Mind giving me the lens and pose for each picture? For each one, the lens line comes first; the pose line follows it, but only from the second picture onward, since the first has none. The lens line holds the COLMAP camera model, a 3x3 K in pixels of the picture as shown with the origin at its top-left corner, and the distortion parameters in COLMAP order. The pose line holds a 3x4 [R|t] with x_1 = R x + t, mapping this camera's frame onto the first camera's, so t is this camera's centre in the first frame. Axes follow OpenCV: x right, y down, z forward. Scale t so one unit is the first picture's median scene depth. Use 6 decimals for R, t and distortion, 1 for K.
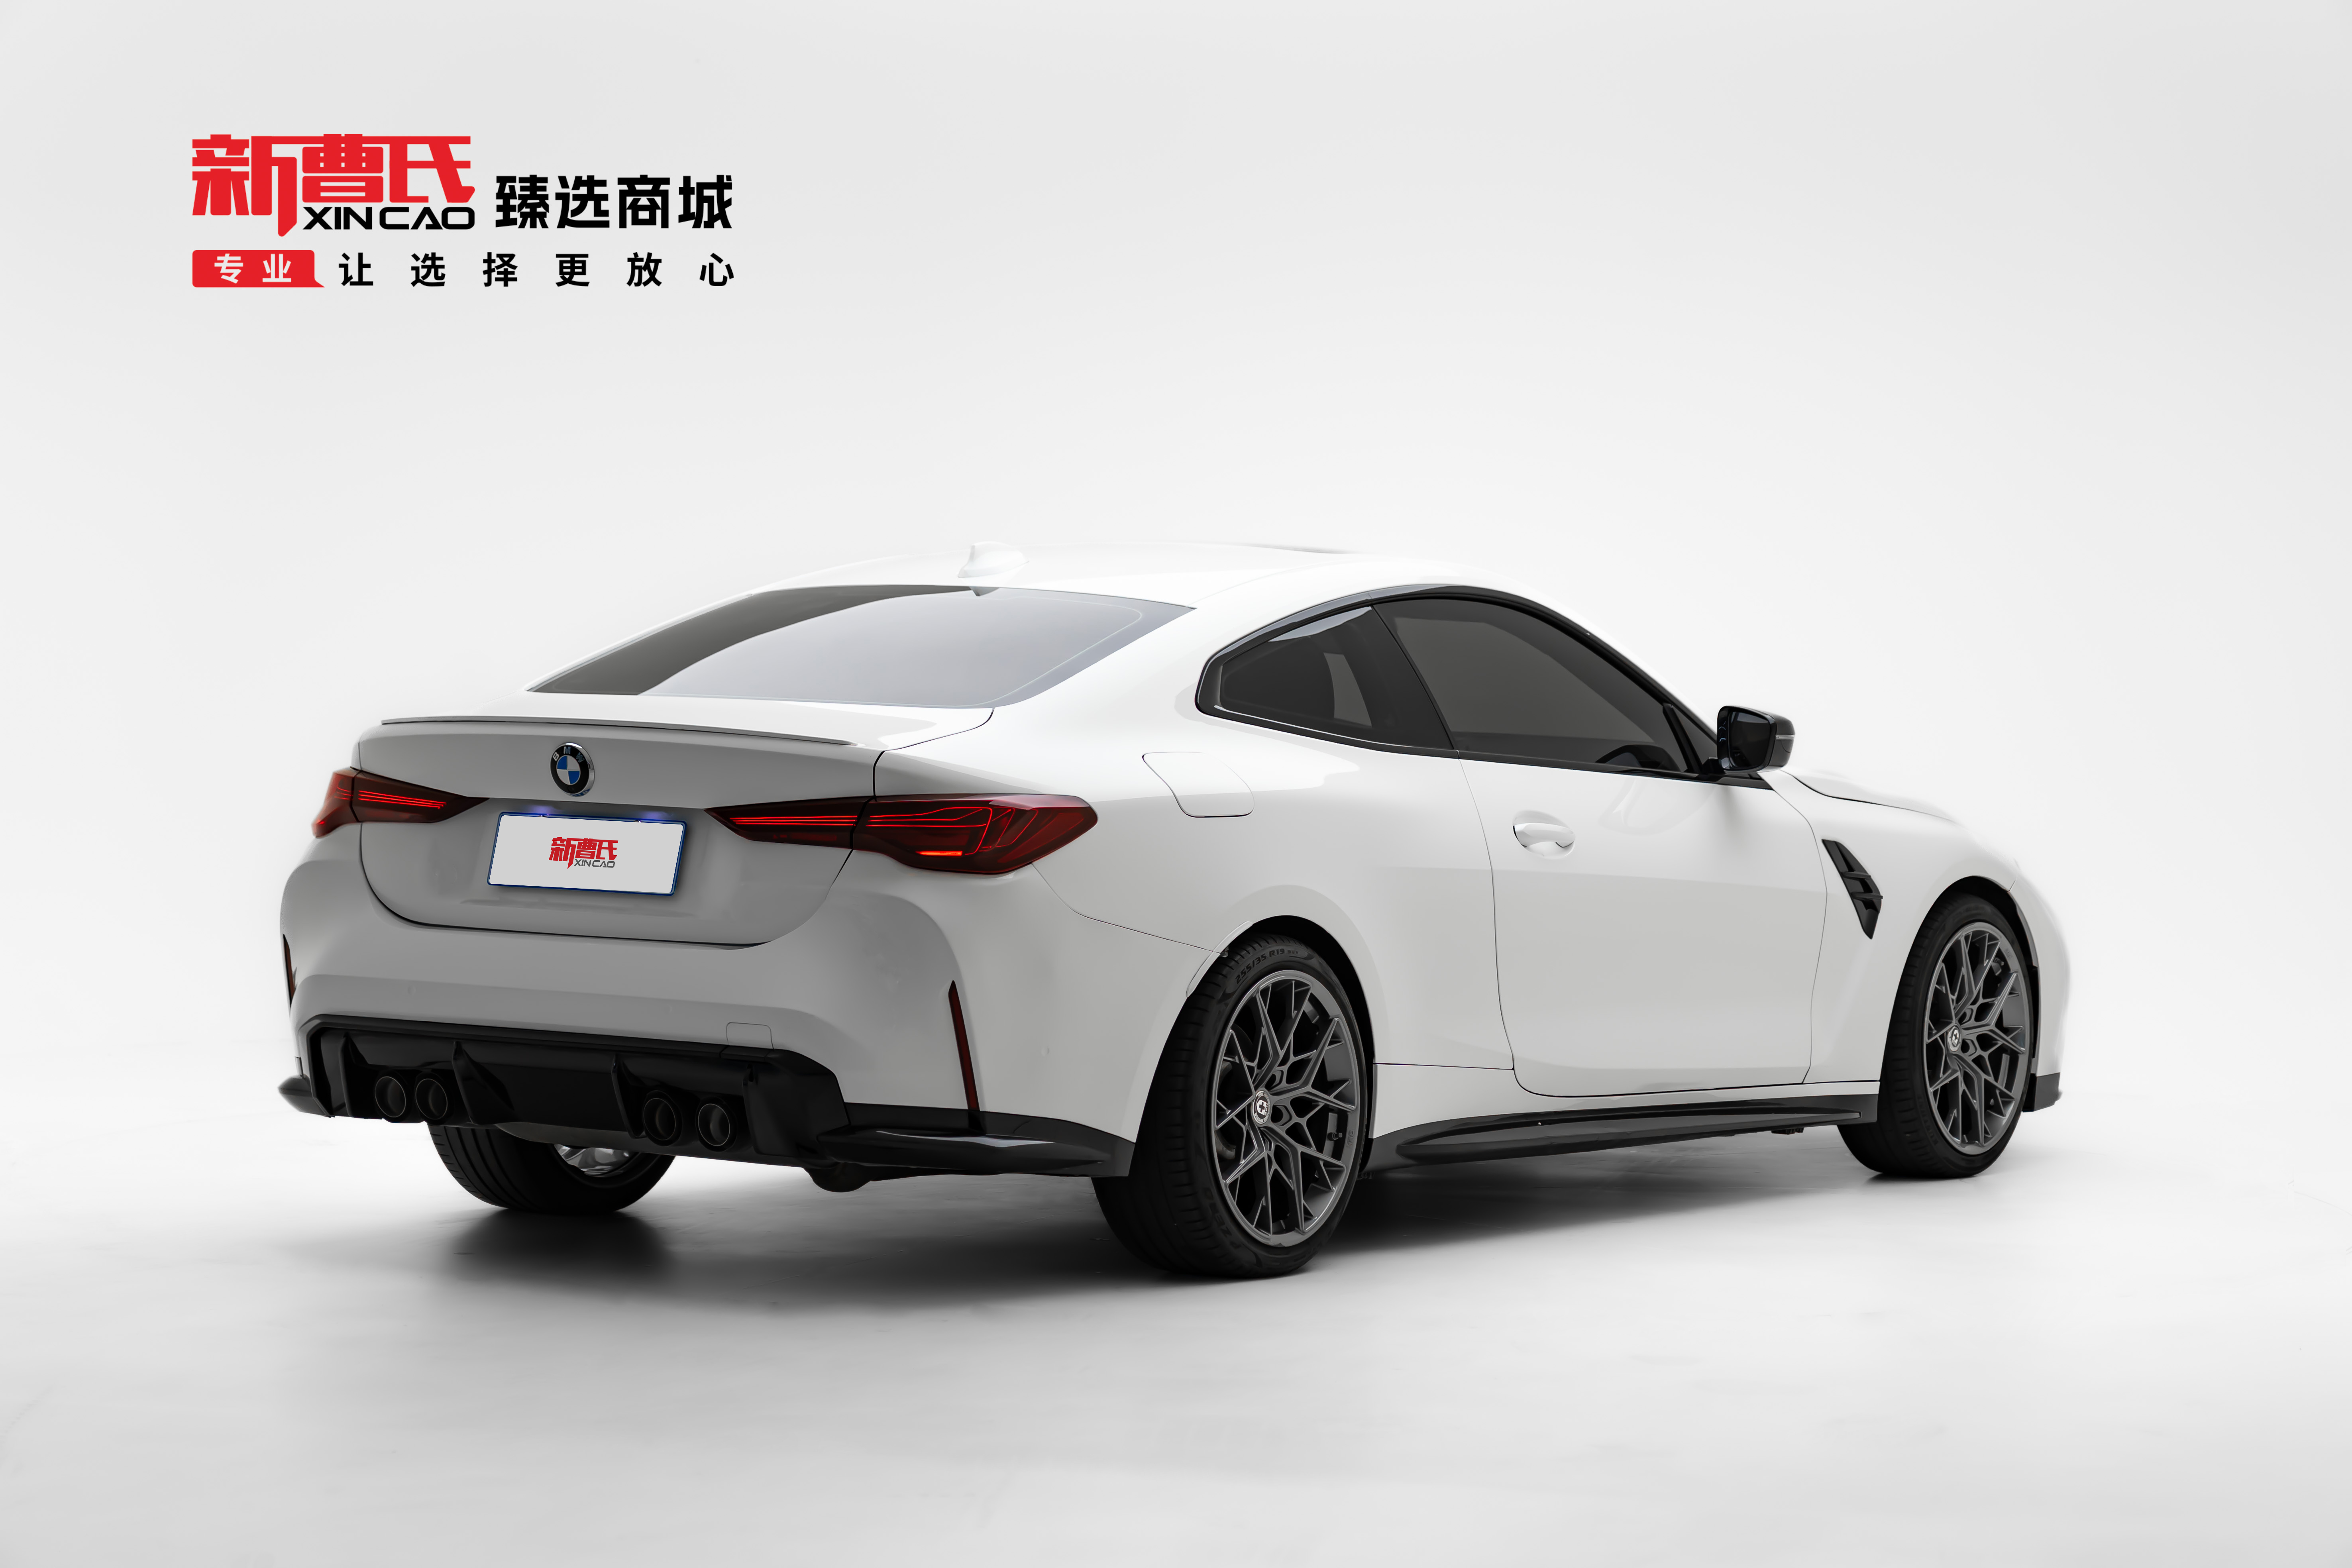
lens RADIAL K [[6804.9, 0, 1175.8], [0, 6804.9, 783.9], [0, 0, 1]] dist [-0.011825, 0.000000]
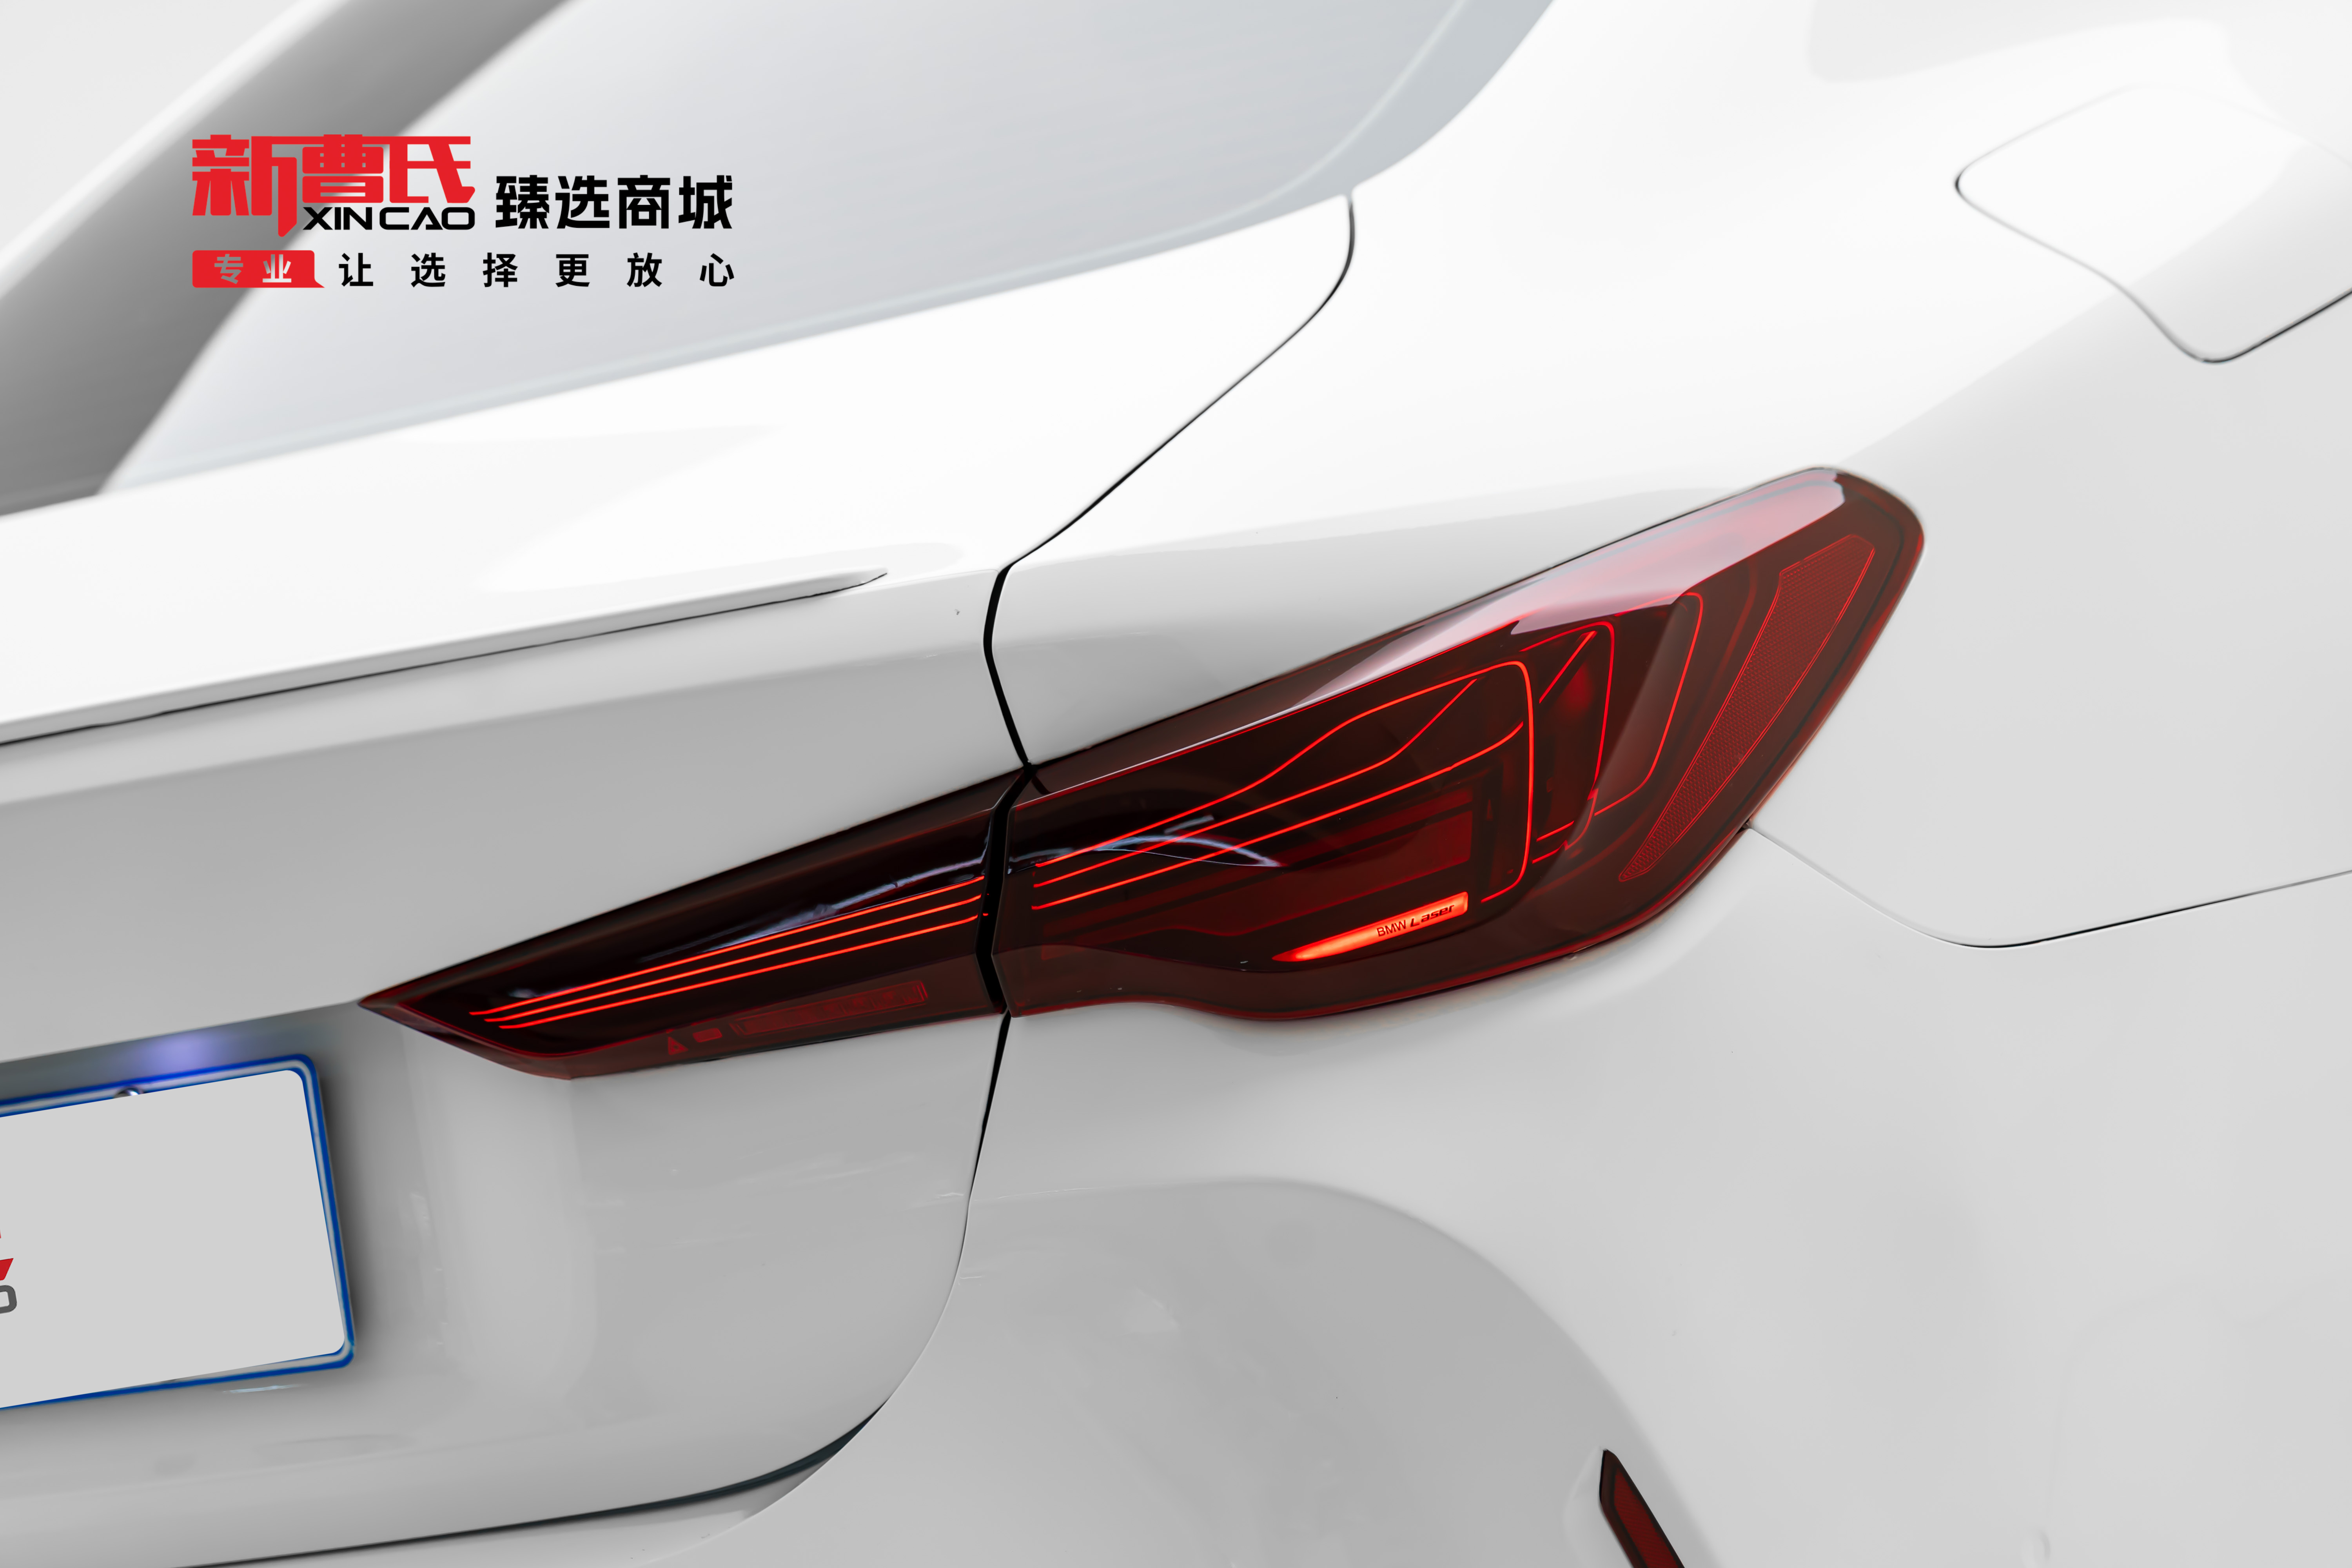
lens RADIAL K [[7163.8, 0, 1176.6], [0, 7163.8, 784.3], [0, 0, 1]] dist [-0.018577, 0.000000]
pose [[0.952827, -0.302103, -0.029211, -0.032536], [0.303154, 0.942611, 0.139935, -0.030263], [-0.014740, -0.142189, 0.989730, 0.758676]]
